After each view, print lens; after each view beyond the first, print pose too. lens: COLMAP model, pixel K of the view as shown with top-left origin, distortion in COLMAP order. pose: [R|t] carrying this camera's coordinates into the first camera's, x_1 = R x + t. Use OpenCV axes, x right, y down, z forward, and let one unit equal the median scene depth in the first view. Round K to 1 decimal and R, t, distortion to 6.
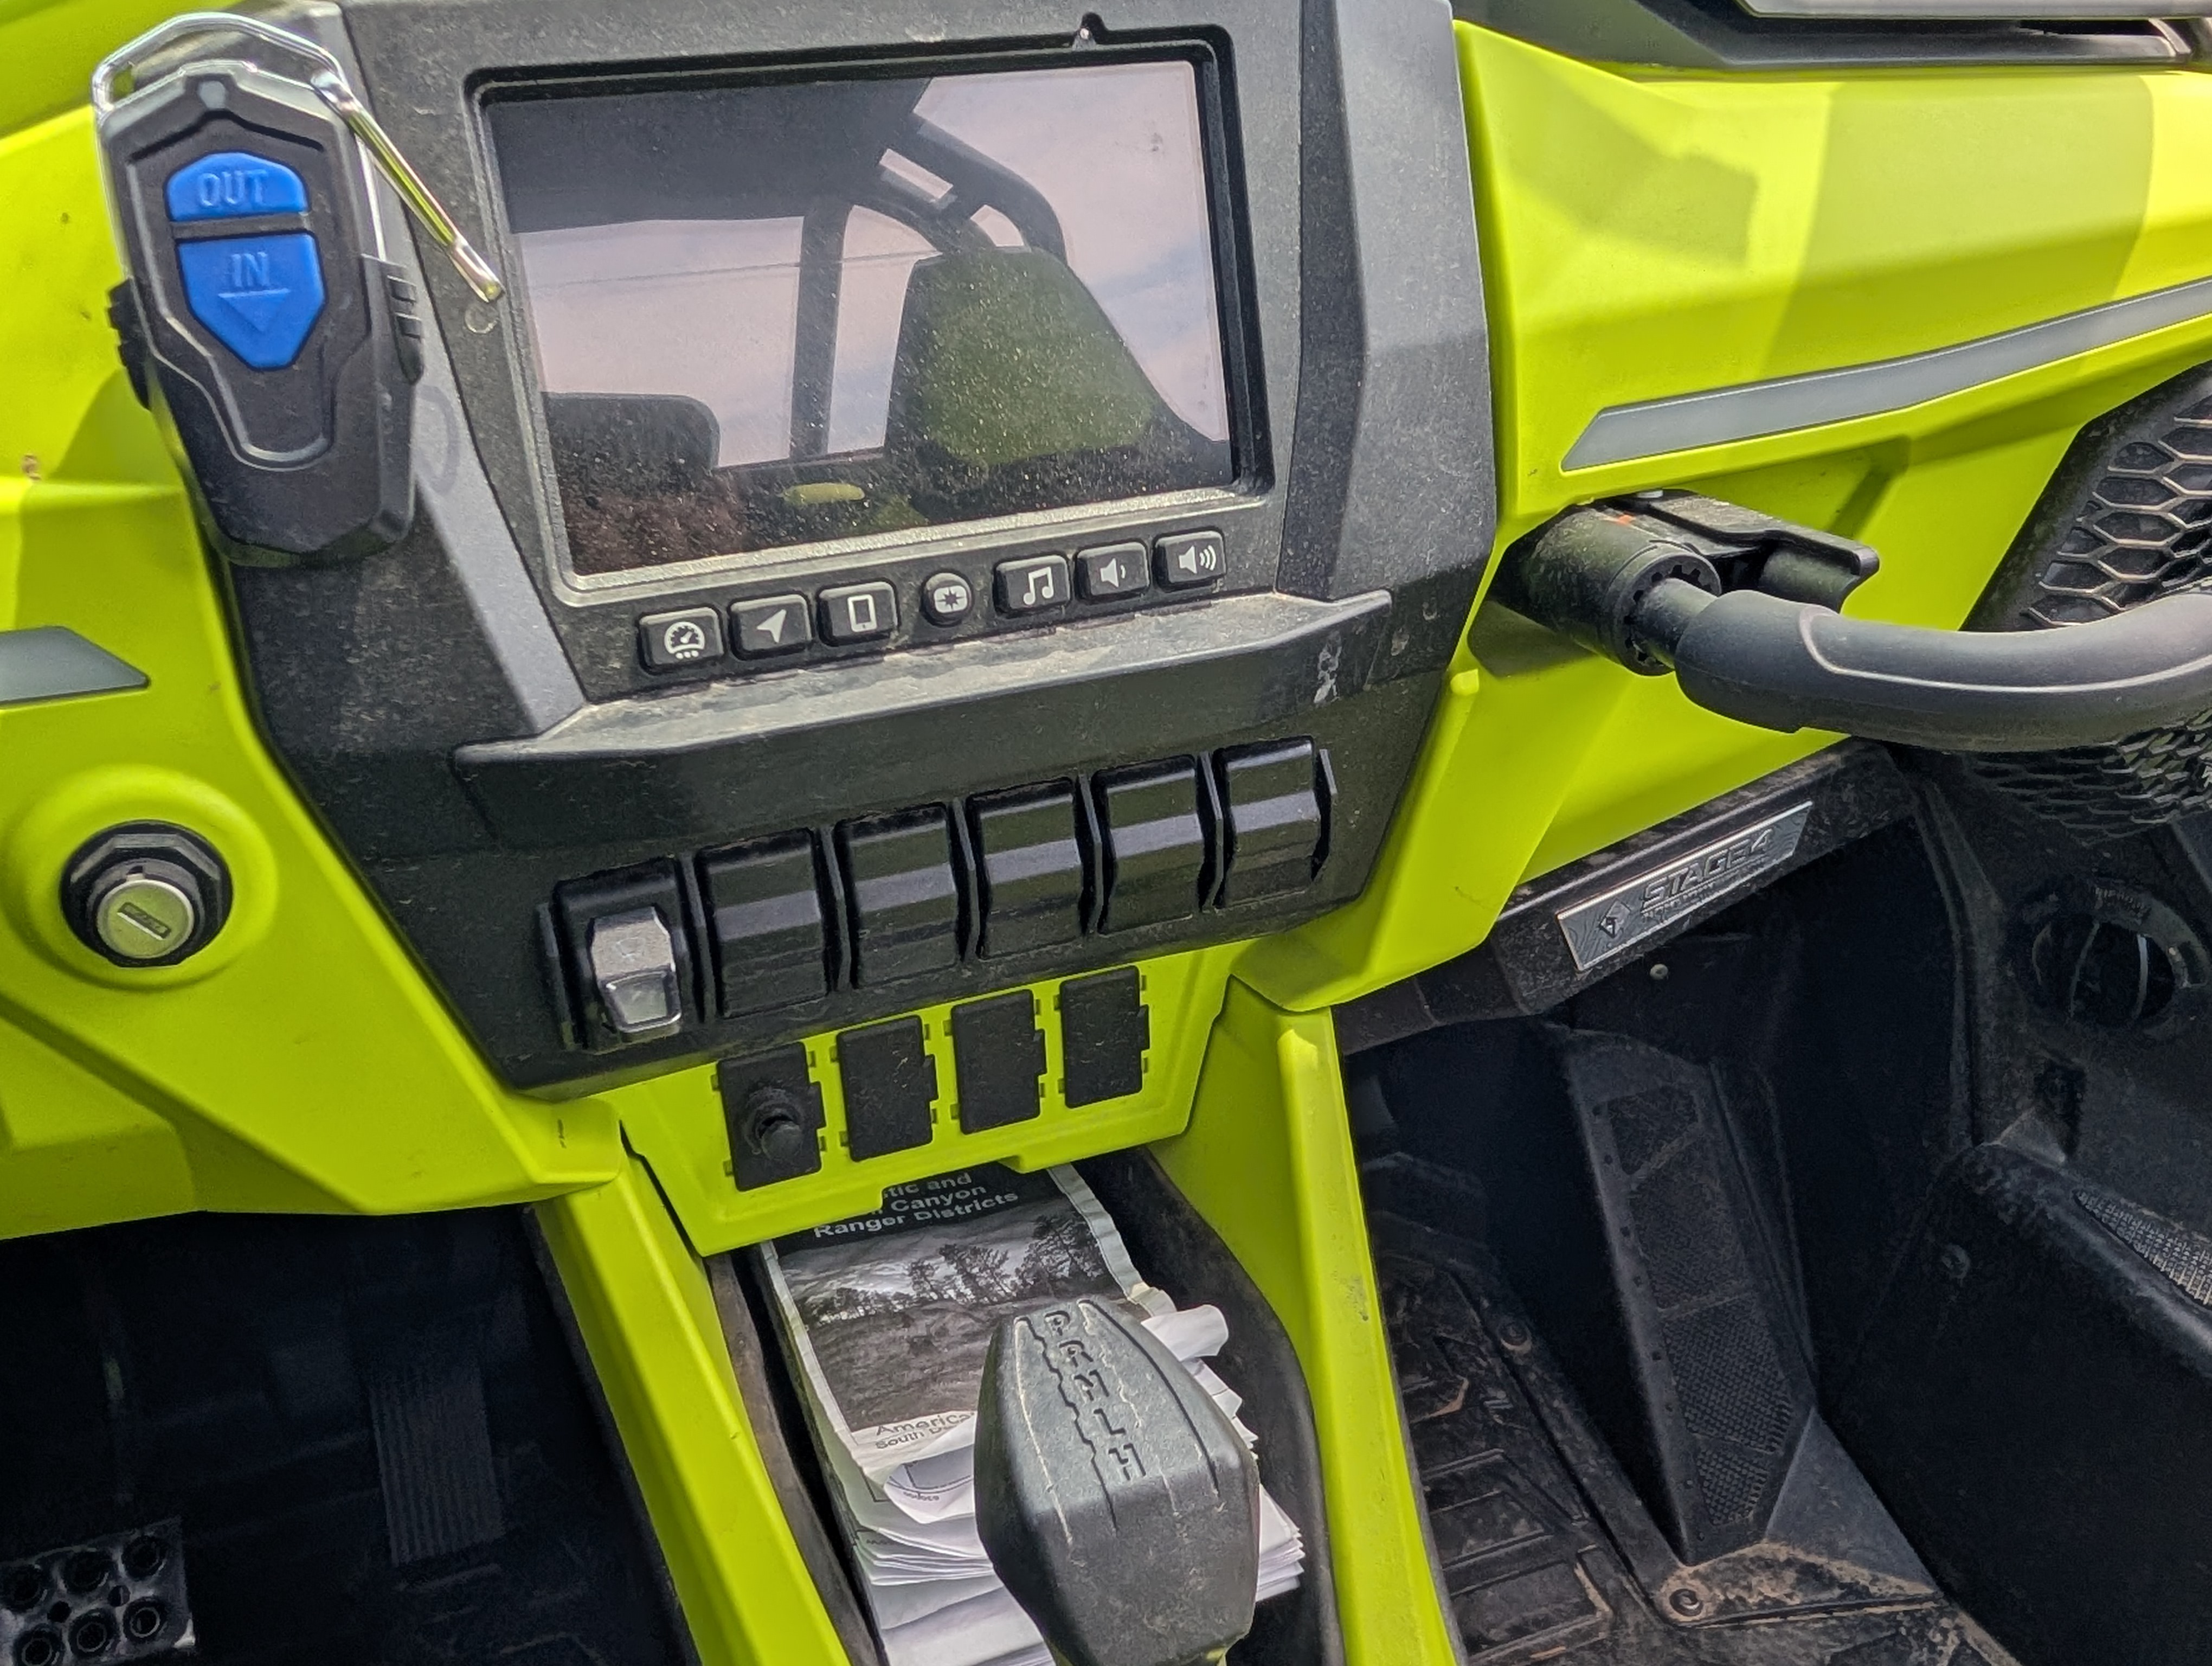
lens RADIAL K [[1842.1, 0, 1099.3], [0, 1842.1, 831.7], [0, 0, 1]] dist [0.003398, 0.002389]
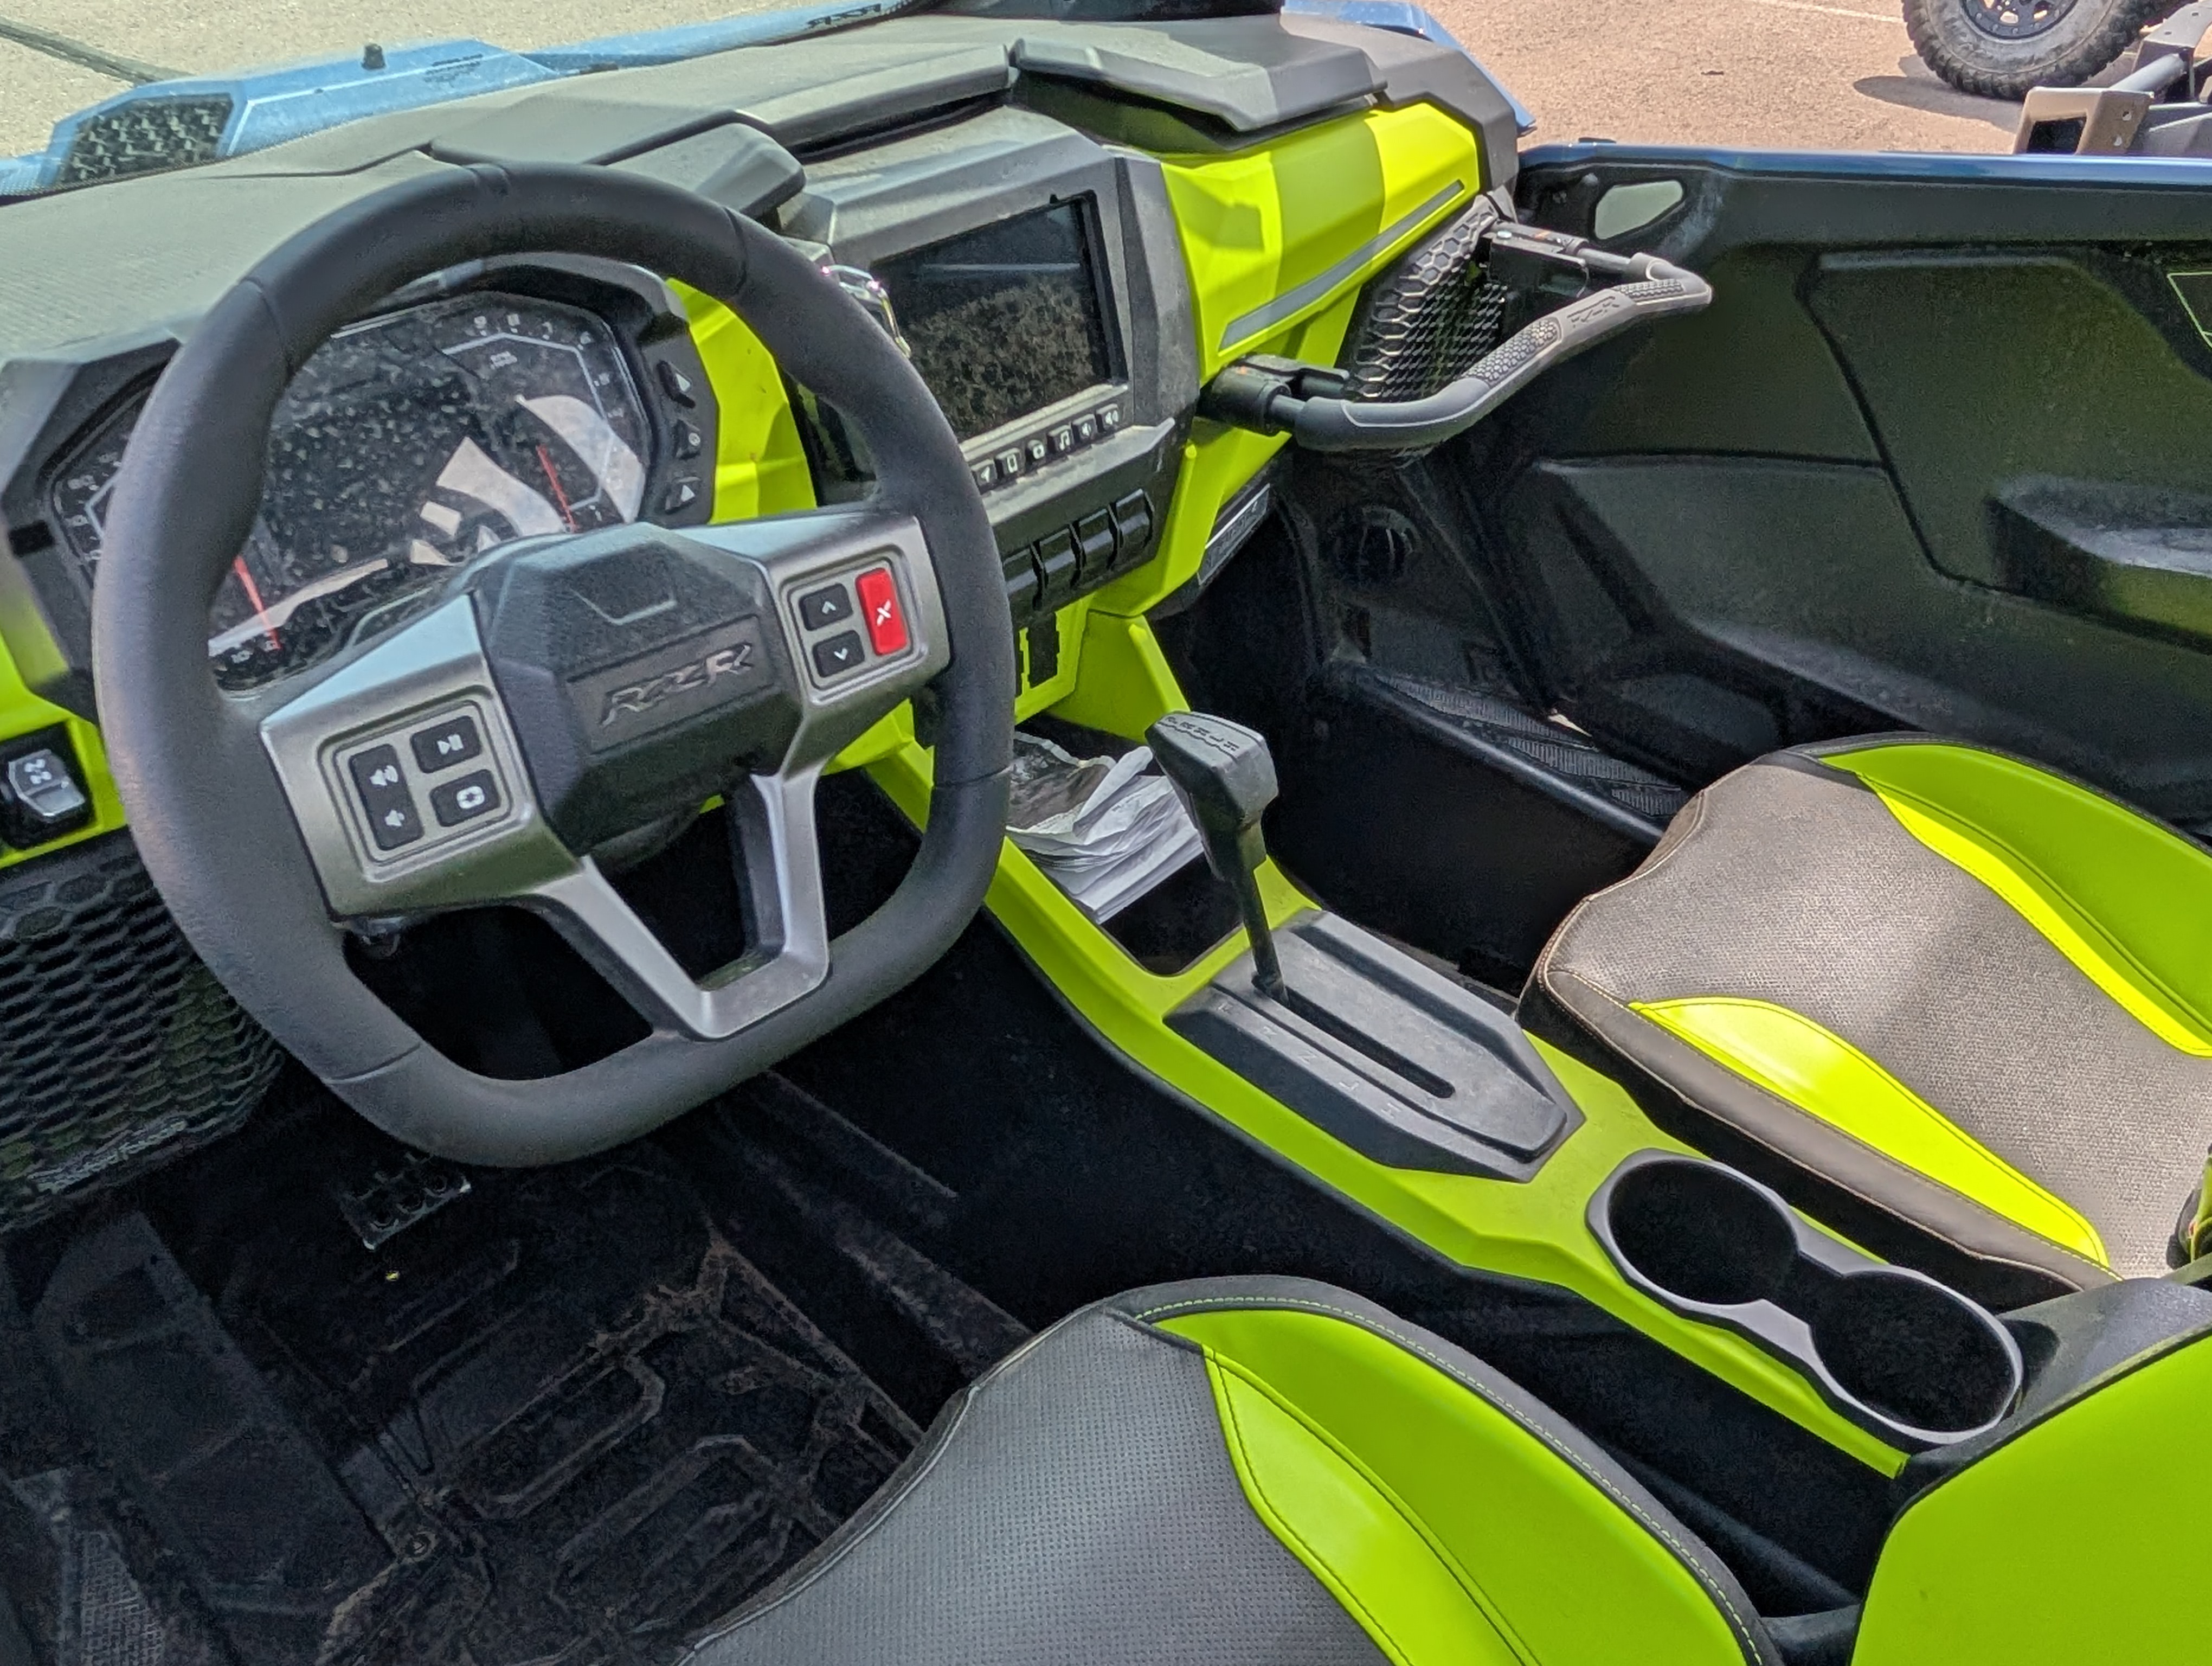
lens RADIAL K [[1842.1, 0, 1099.3], [0, 1842.1, 831.7], [0, 0, 1]] dist [0.003398, 0.002389]
pose [[0.879298, -0.241550, 0.410473, -0.927131], [0.185740, 0.967522, 0.171470, -0.038632], [-0.438560, -0.074531, 0.895606, -0.995946]]
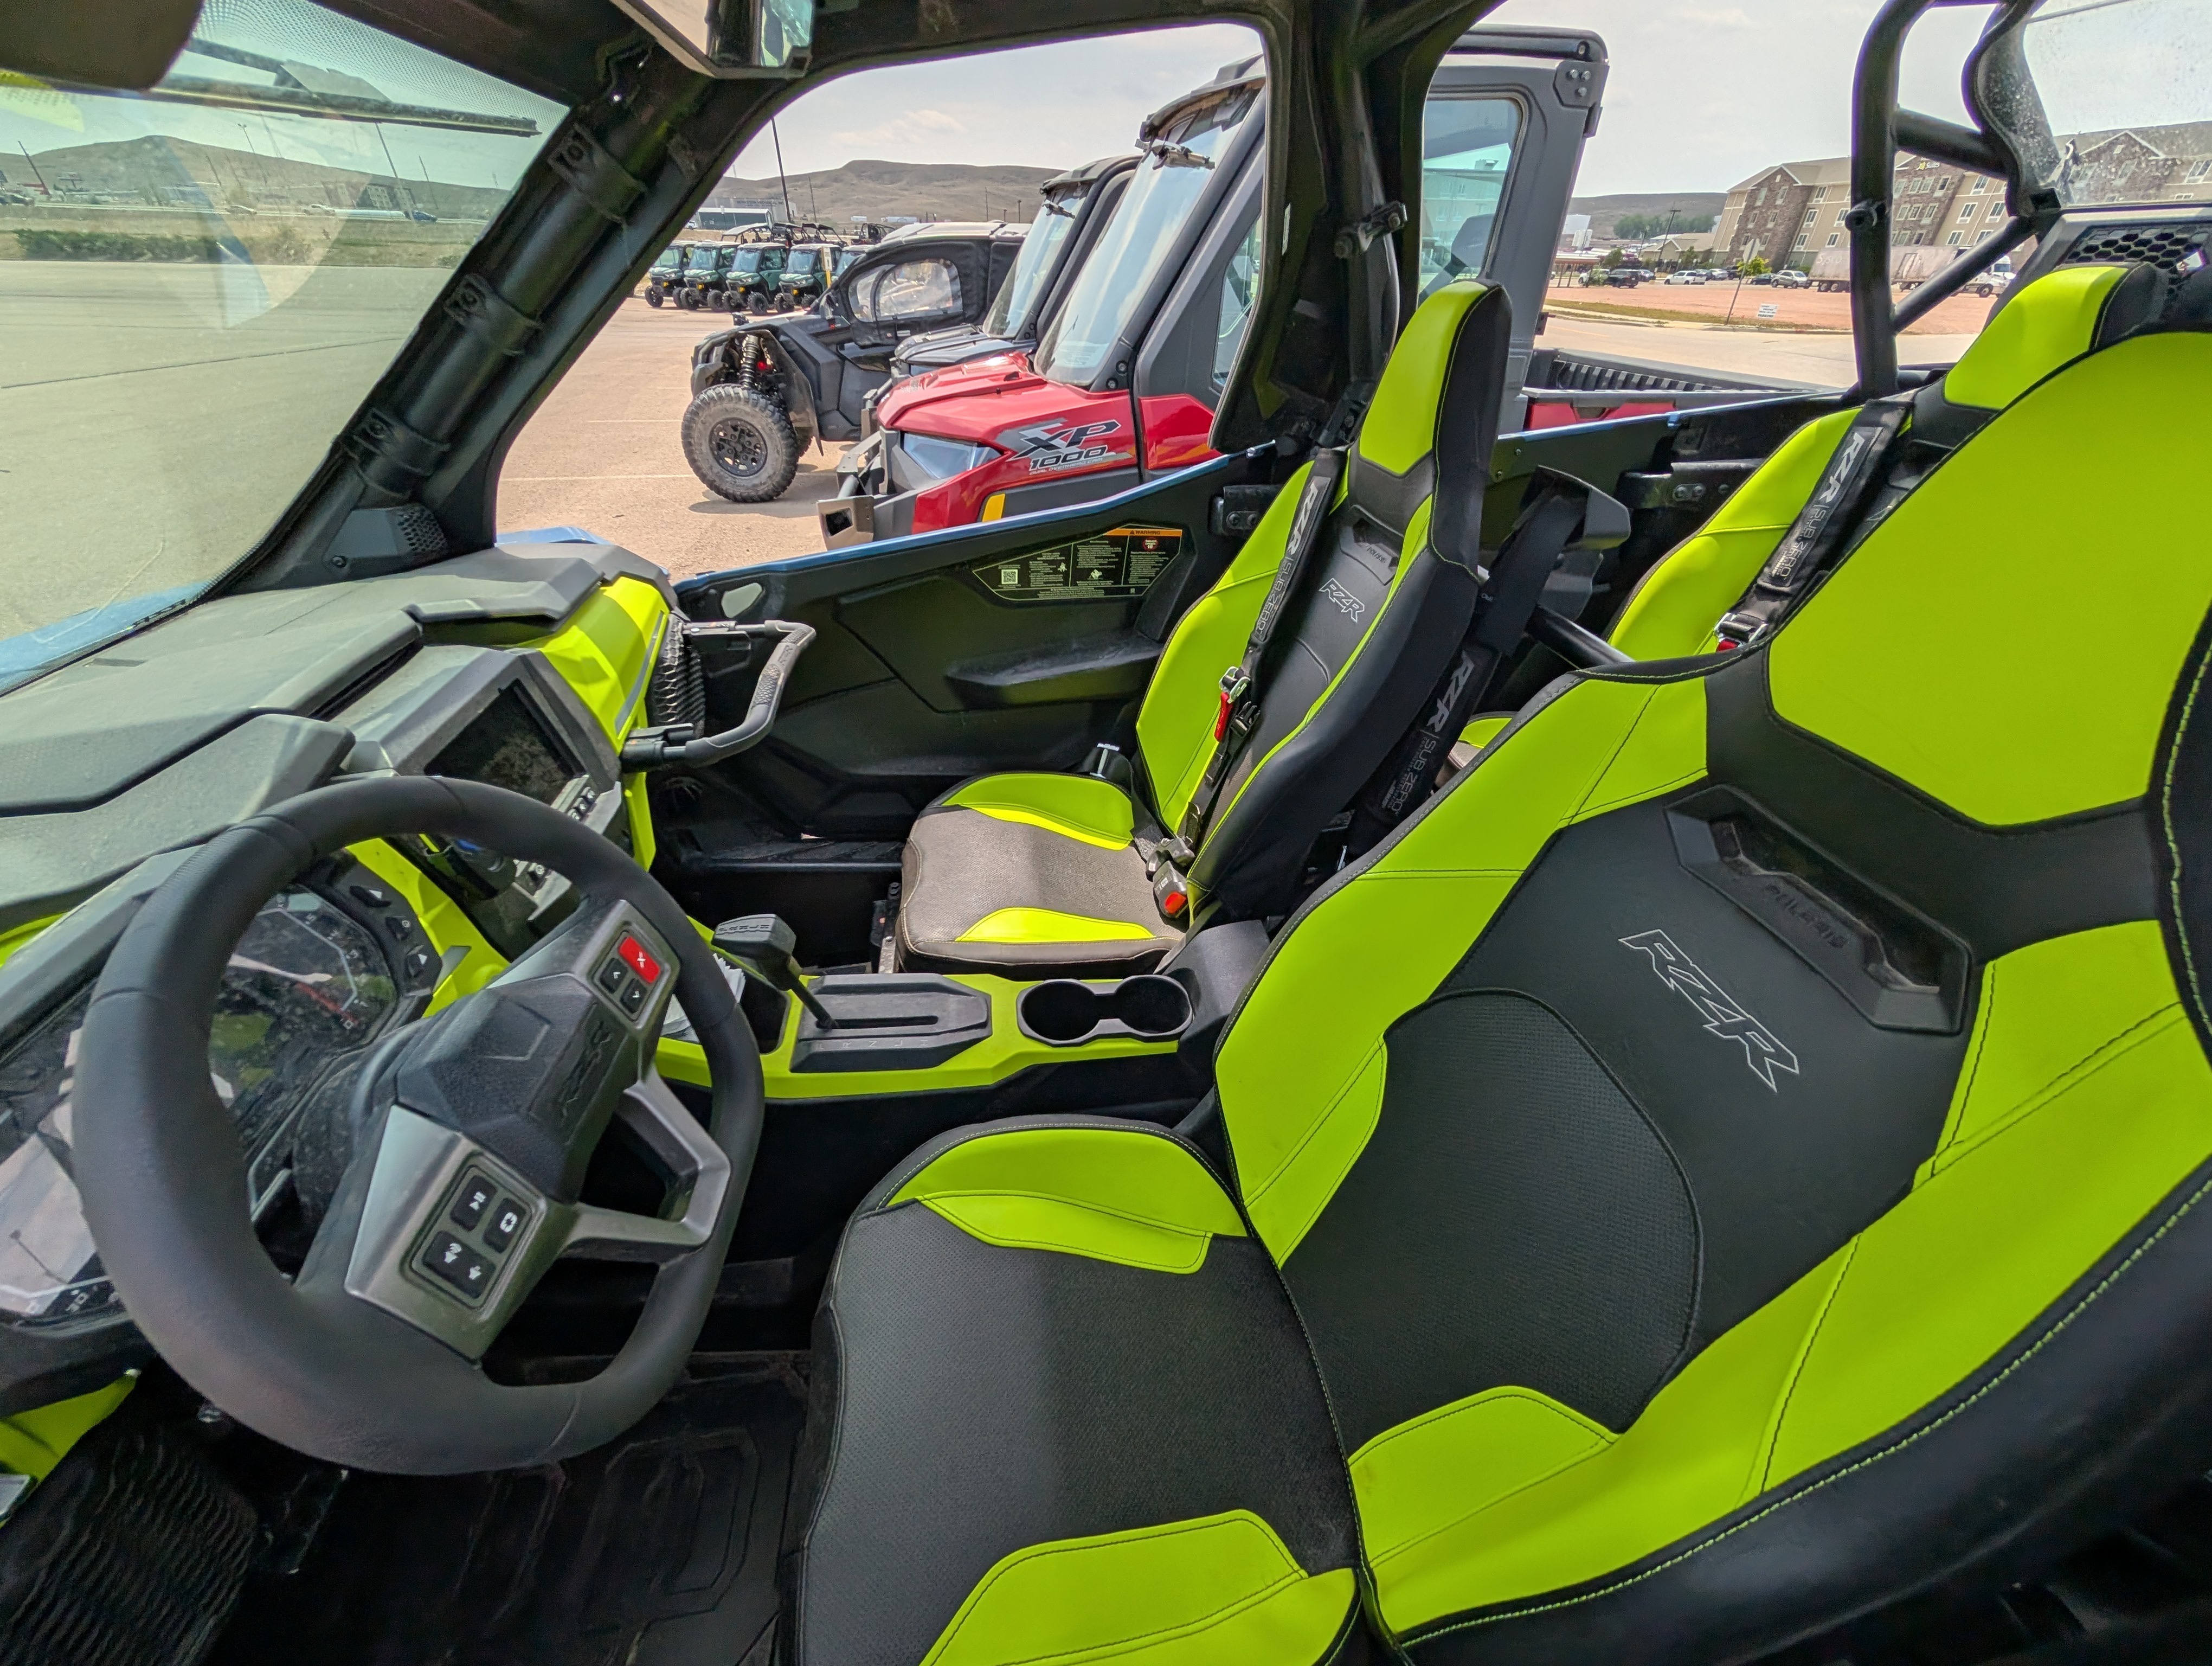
lens RADIAL K [[843.2, 0, 1106.0], [0, 843.2, 833.0], [0, 0, 1]] dist [-0.000915, -0.000051]
pose [[0.229464, -0.521523, 0.821803, -1.112646], [0.428478, 0.812242, 0.395816, -0.290365], [-0.873930, 0.261299, 0.409841, -0.647714]]
